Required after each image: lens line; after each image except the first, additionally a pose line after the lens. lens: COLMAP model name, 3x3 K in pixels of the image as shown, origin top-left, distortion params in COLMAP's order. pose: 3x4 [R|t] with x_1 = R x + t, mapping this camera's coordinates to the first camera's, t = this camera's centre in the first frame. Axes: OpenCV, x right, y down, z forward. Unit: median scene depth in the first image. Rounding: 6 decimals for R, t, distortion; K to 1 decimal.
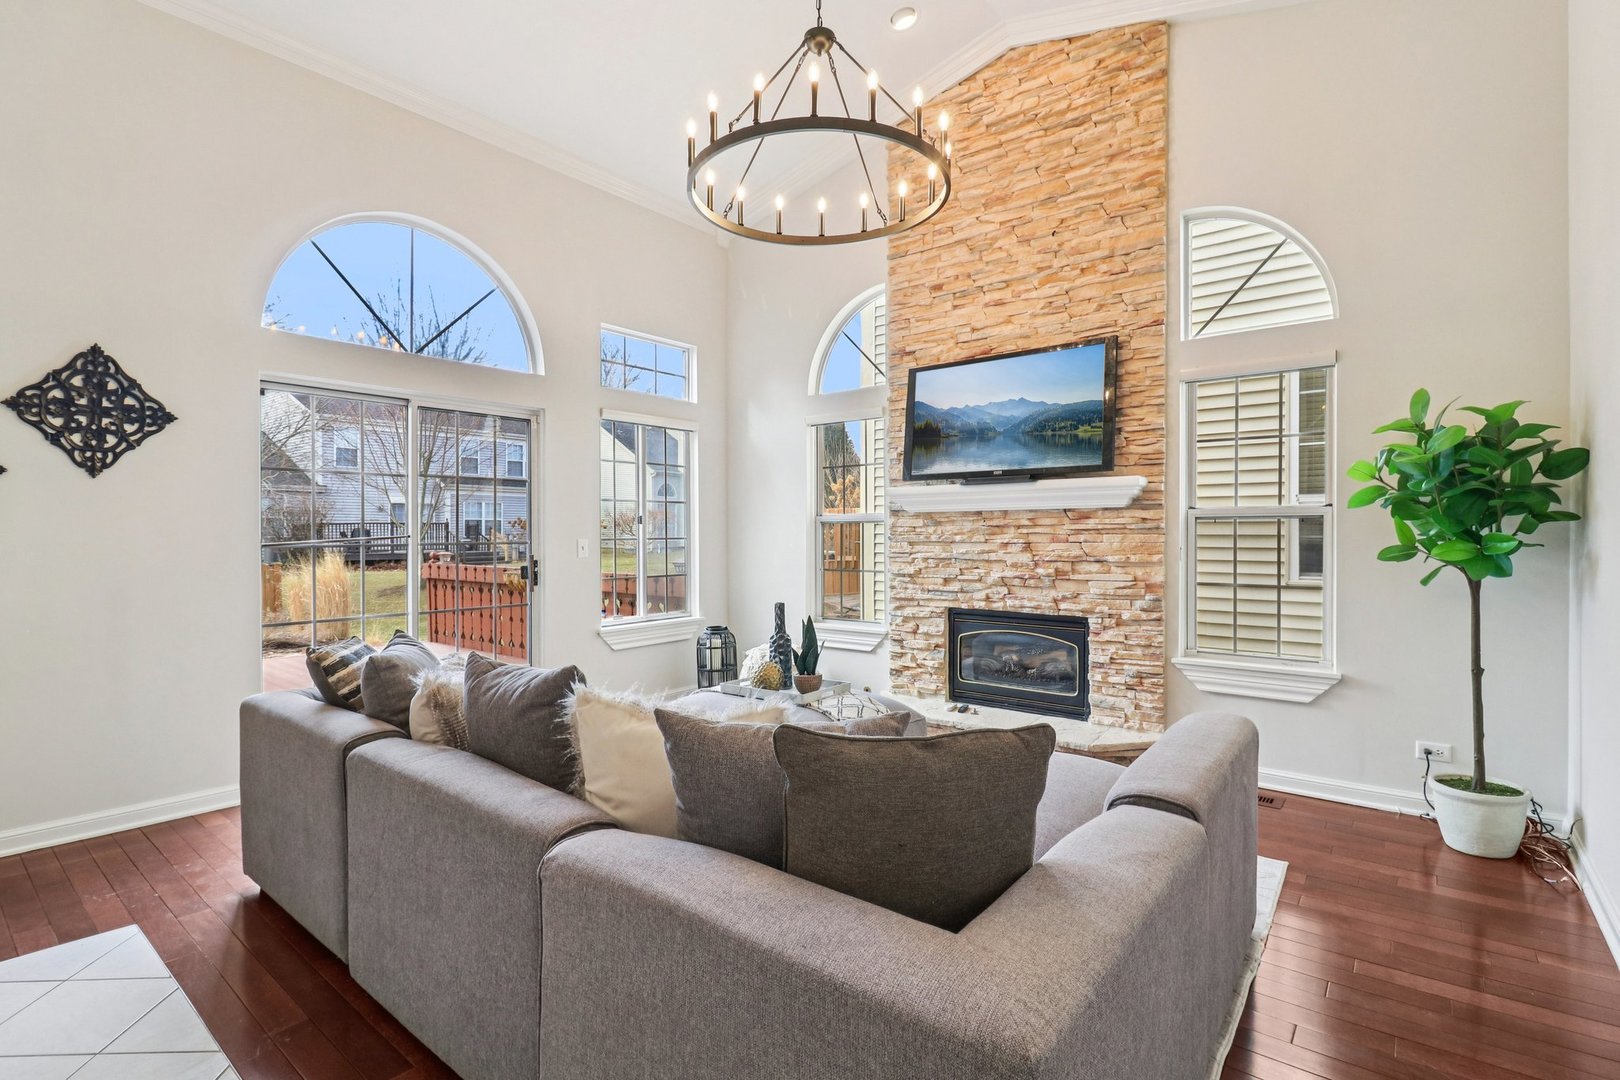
lens RADIAL K [[759.1, 0, 813.3], [0, 759.1, 542.7], [0, 0, 1]] dist [-0.002664, -0.004414]
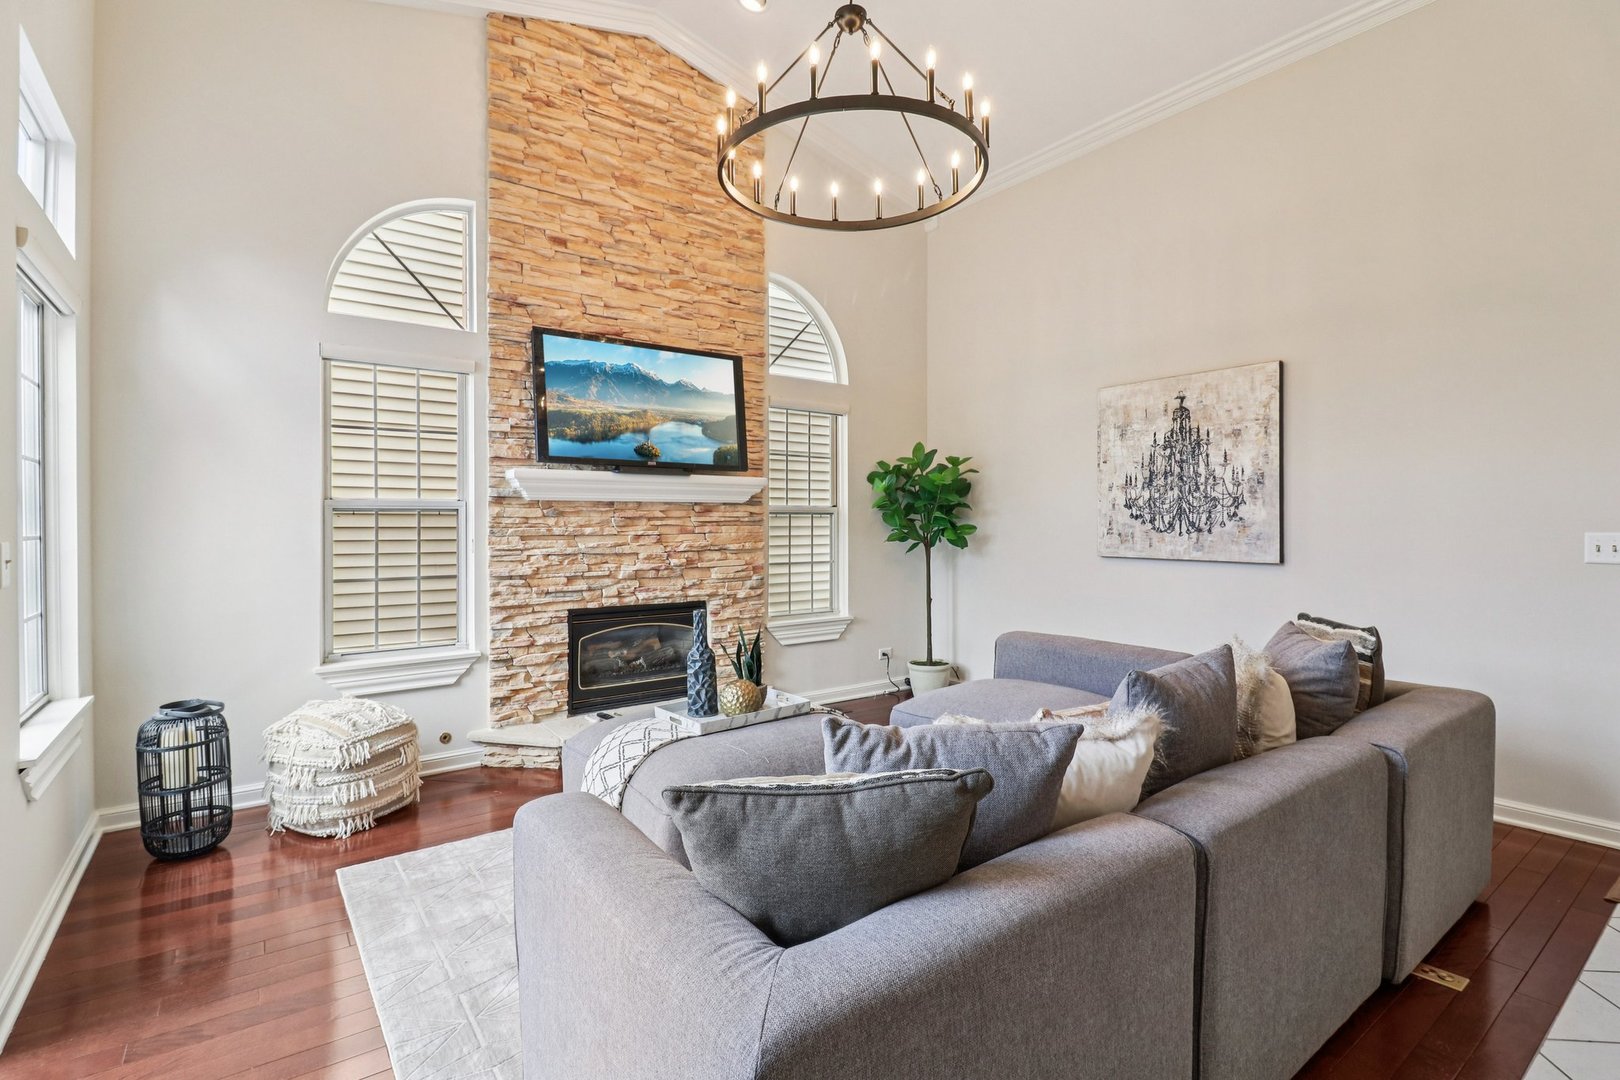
lens RADIAL K [[759.1, 0, 813.8], [0, 759.1, 527.6], [0, 0, 1]] dist [-0.002664, -0.004414]
pose [[0.251287, -0.004772, 0.967901, -0.629692], [0.013670, 0.999906, 0.001380, -0.007494], [-0.967816, 0.012884, 0.251329, 0.529668]]
